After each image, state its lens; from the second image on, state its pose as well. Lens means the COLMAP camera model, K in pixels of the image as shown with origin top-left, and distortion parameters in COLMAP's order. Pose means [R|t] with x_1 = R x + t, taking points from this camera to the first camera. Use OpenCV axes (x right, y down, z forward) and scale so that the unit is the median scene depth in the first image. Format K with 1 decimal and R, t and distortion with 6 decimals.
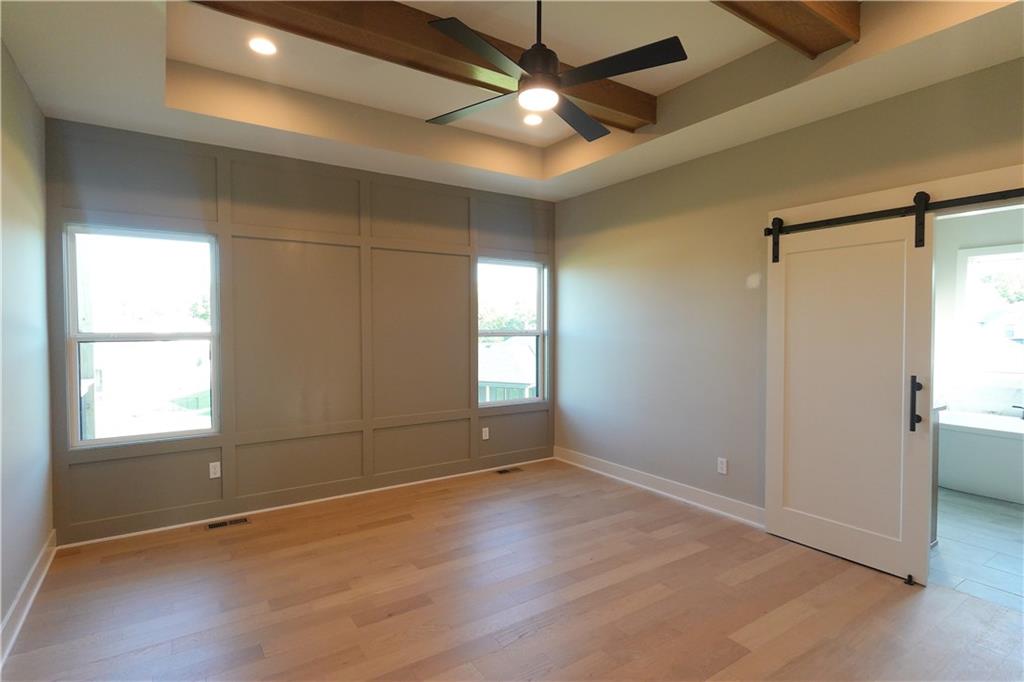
lens RADIAL K [[515.1, 0, 509.8], [0, 515.1, 340.9], [0, 0, 1]] dist [-0.001520, -0.001153]
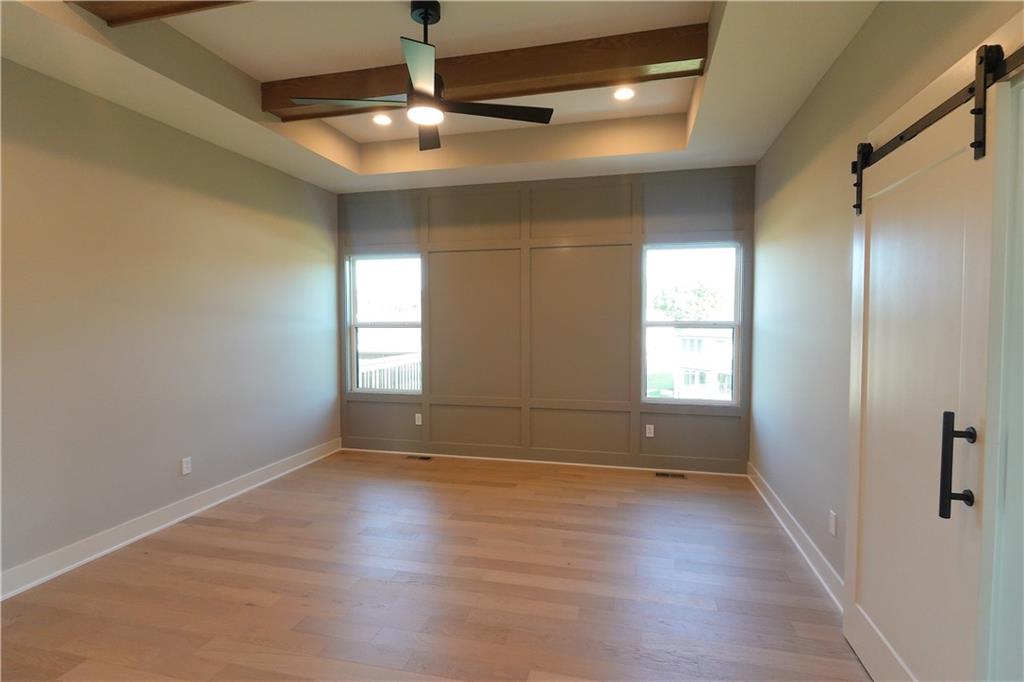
lens RADIAL K [[515.1, 0, 509.8], [0, 515.1, 340.9], [0, 0, 1]] dist [-0.001520, -0.001153]
pose [[0.667455, 0.031845, -0.743969, 0.569448], [-0.017598, 0.999481, 0.026994, -0.006920], [0.744442, -0.004925, 0.667669, 0.212962]]
